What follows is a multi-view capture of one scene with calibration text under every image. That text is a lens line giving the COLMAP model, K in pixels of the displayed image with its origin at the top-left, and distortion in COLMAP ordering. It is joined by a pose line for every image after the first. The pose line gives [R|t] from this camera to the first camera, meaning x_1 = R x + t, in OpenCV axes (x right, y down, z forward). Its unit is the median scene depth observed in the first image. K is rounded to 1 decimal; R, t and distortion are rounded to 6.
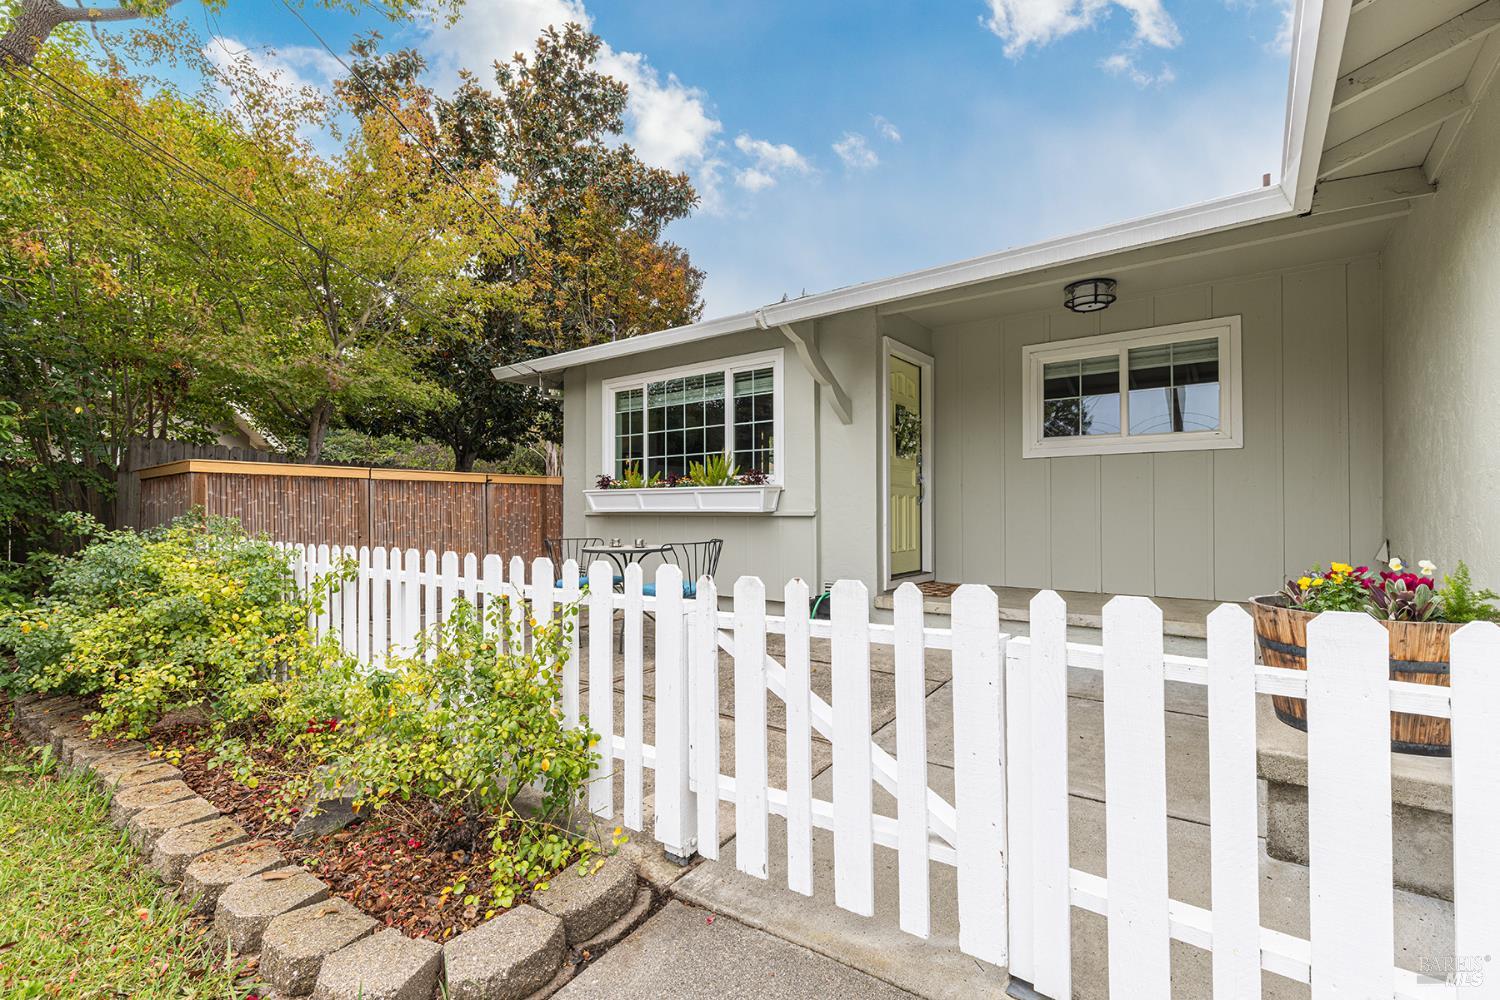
lens RADIAL K [[670.4, 0, 743.8], [0, 670.4, 499.0], [0, 0, 1]] dist [0.009830, -0.002034]
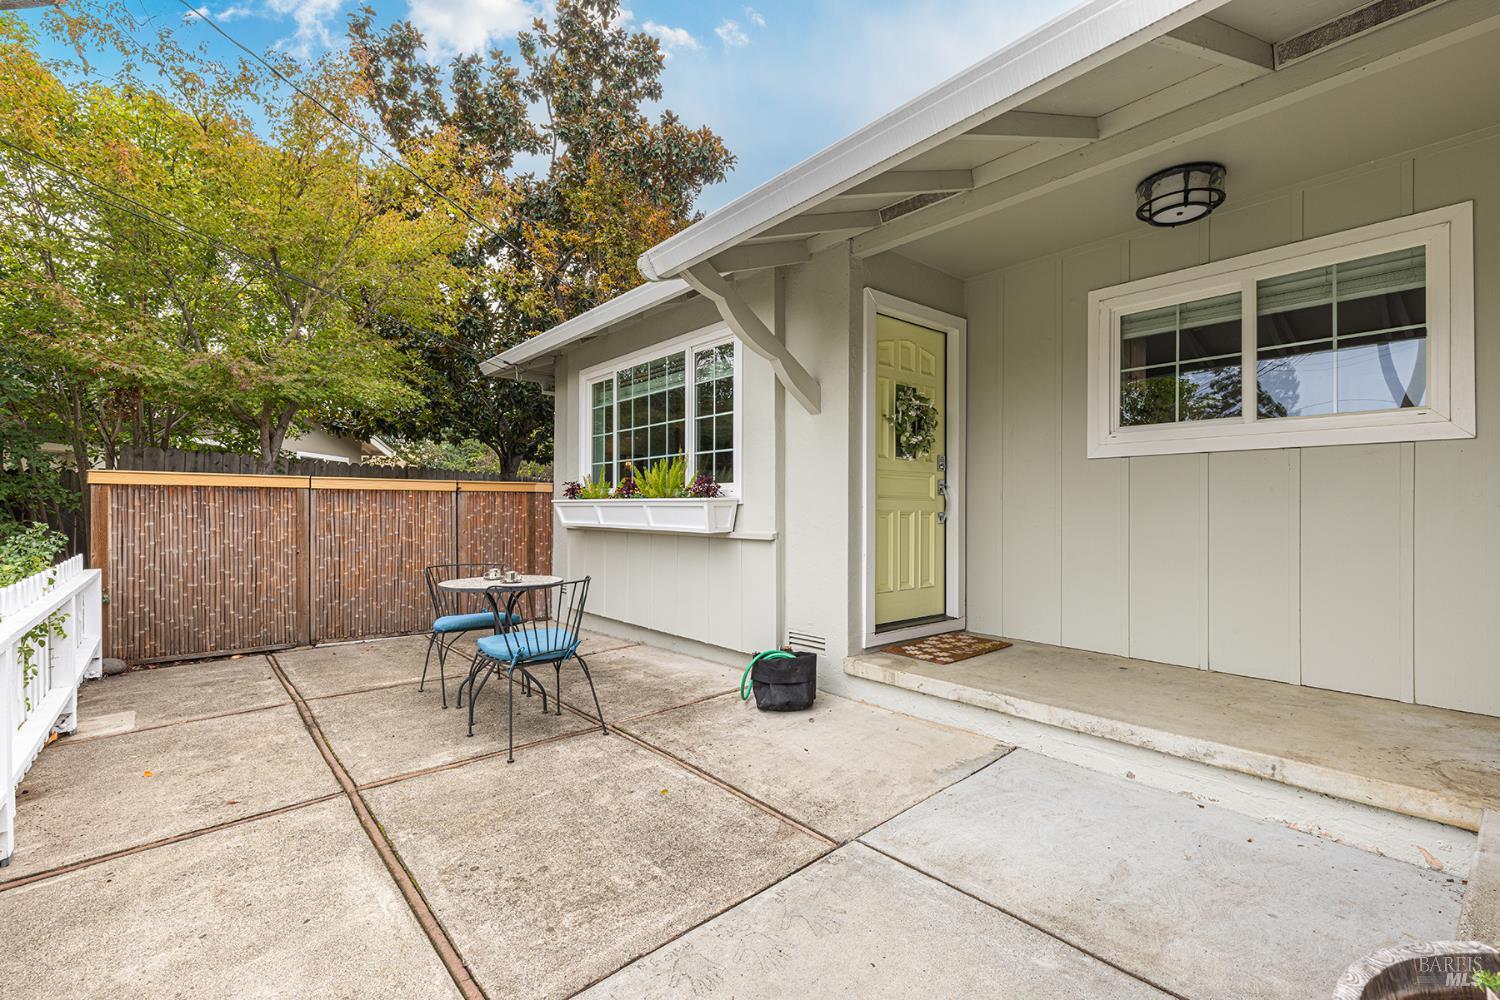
lens RADIAL K [[670.4, 0, 742.4], [0, 670.4, 501.8], [0, 0, 1]] dist [0.009830, -0.002034]
pose [[0.976439, 0.003012, -0.215772, 0.207179], [-0.001580, 0.999976, 0.006808, -0.019440], [0.215787, -0.006307, 0.976420, 0.246684]]
